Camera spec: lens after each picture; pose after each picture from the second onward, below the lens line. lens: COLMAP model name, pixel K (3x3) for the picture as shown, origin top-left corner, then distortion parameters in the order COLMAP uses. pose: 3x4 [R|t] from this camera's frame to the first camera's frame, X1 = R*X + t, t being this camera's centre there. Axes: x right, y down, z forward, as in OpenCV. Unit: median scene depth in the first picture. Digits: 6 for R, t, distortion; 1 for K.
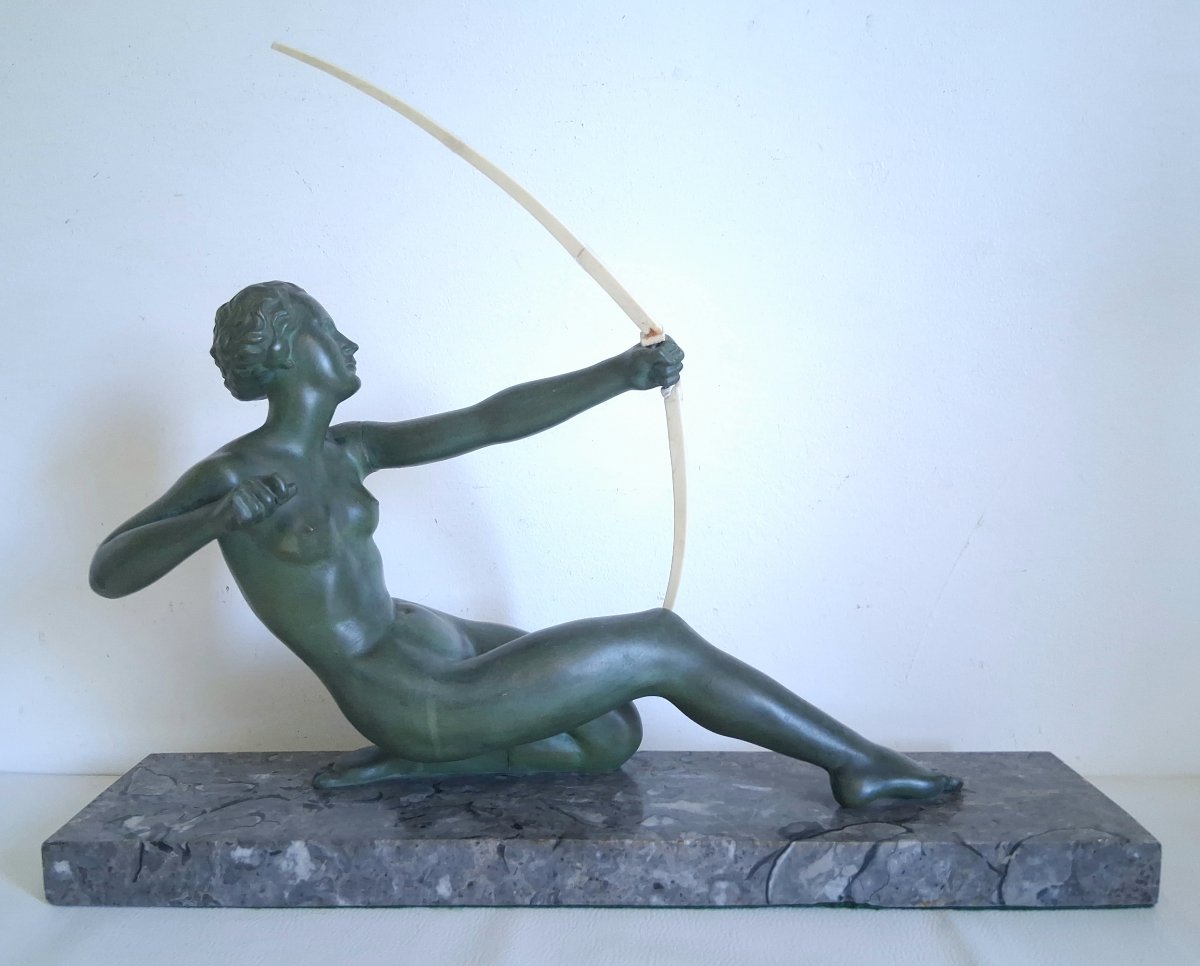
lens RADIAL K [[1025.5, 0, 600.0], [0, 1025.5, 483.0], [0, 0, 1]] dist [0.149578, -0.255175]
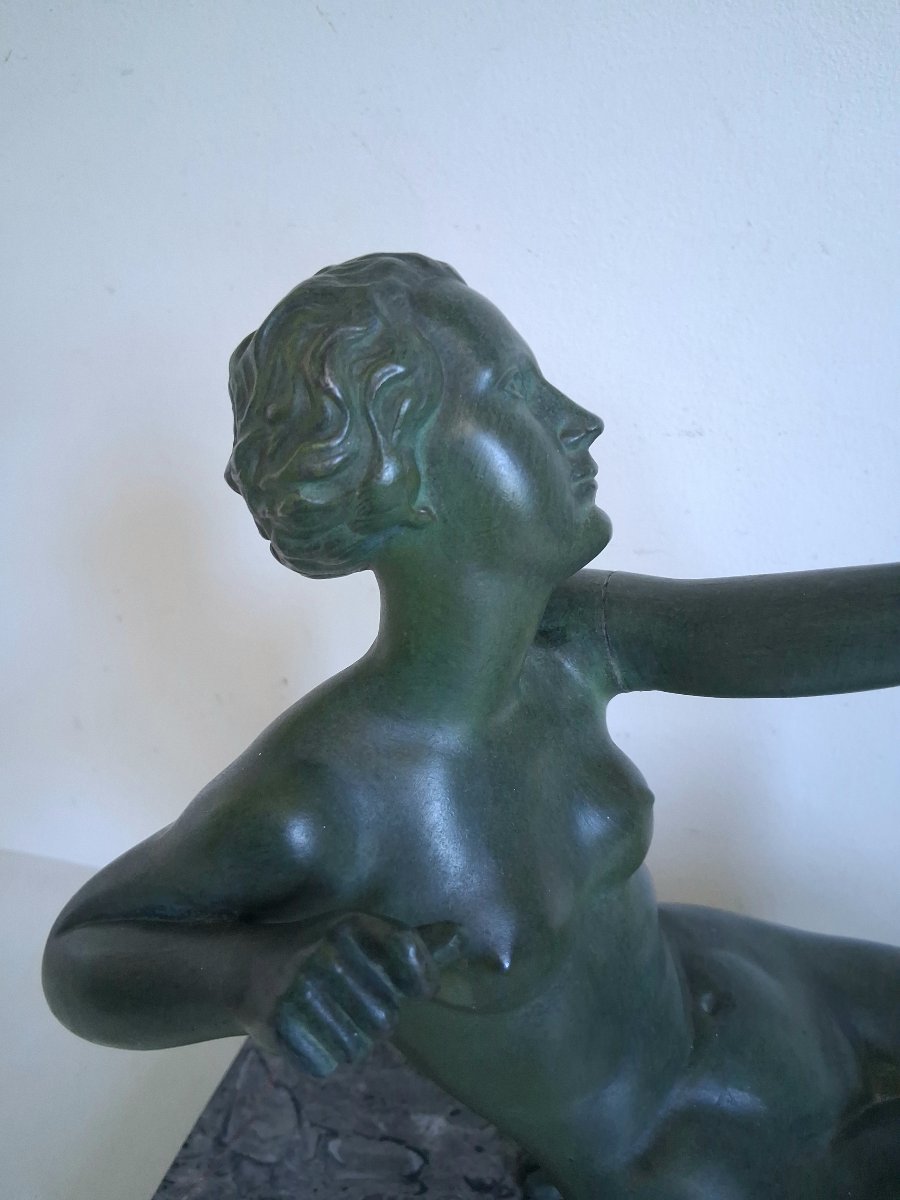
lens RADIAL K [[974.9, 0, 450.0], [0, 974.9, 600.0], [0, 0, 1]] dist [-0.005440, -0.014173]
pose [[0.955606, 0.036560, -0.292370, -0.186975], [0.057186, 0.950391, 0.305756, -0.183307], [0.289044, -0.308902, 0.906109, 0.675374]]
